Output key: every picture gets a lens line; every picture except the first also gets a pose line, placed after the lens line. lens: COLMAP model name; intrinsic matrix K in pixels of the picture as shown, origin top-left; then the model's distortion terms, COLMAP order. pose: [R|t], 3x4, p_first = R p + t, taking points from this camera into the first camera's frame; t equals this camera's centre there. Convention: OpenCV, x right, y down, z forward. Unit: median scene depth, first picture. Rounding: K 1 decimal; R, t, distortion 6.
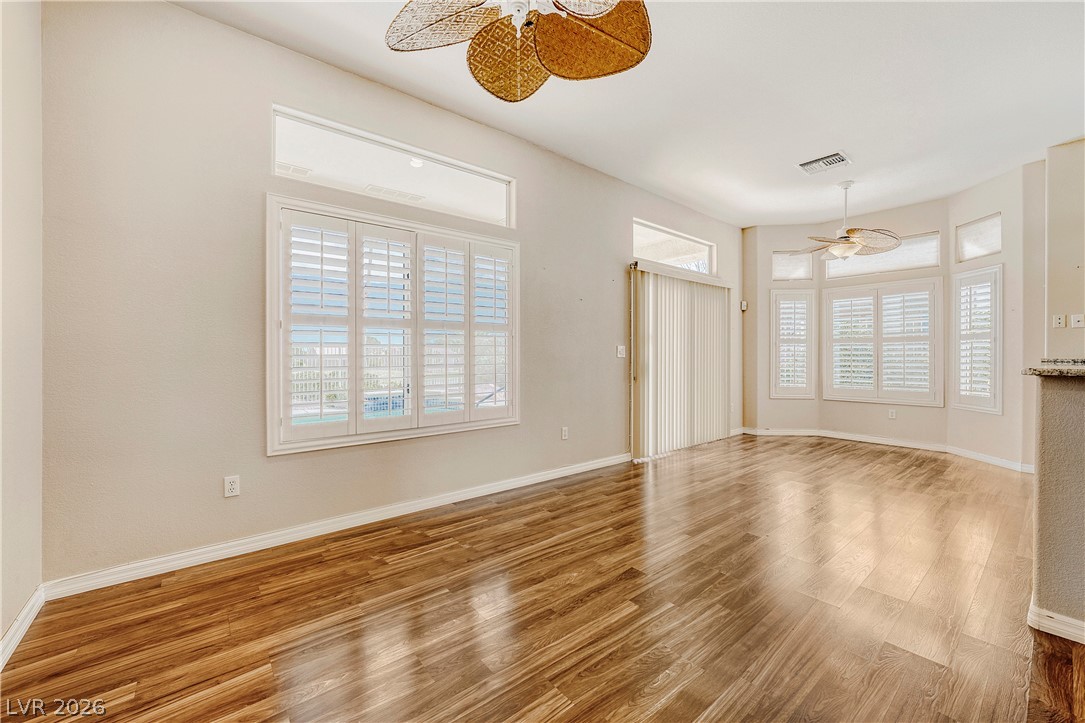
lens RADIAL K [[429.4, 0, 539.6], [0, 429.4, 358.6], [0, 0, 1]] dist [-0.011766, 0.002068]
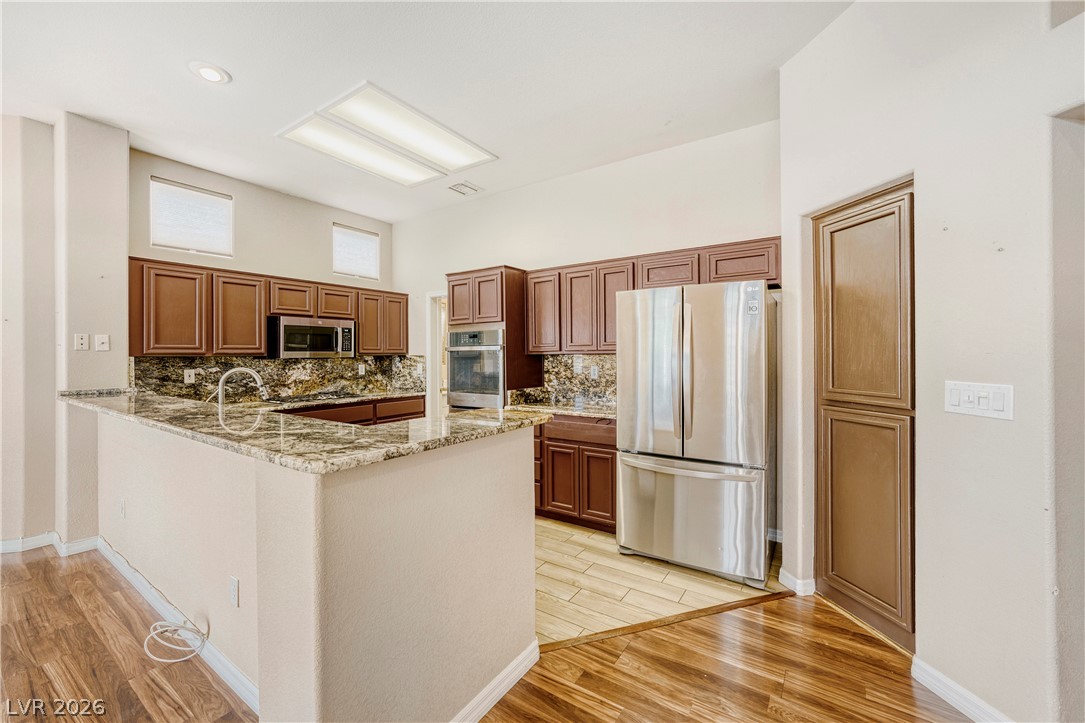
lens RADIAL K [[429.4, 0, 539.7], [0, 429.4, 353.9], [0, 0, 1]] dist [-0.011766, 0.002068]
pose [[-0.271603, 0.003637, 0.962403, 0.168170], [0.012779, 0.999918, -0.000172, -0.036856], [-0.962325, 0.012252, -0.271627, 0.269555]]
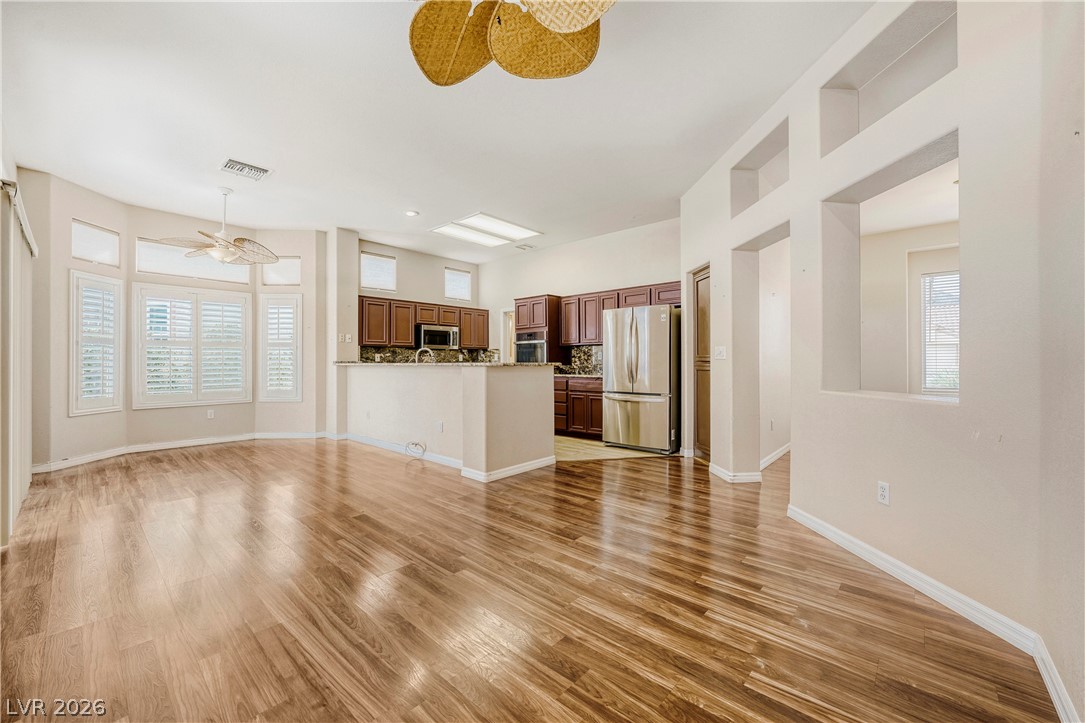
lens RADIAL K [[429.4, 0, 539.5], [0, 429.4, 358.2], [0, 0, 1]] dist [-0.011766, 0.002068]
pose [[-0.139000, 0.011816, 0.990222, -0.316217], [0.010767, 0.999888, -0.010420, 0.009570], [-0.990234, 0.009213, -0.139112, 0.323740]]
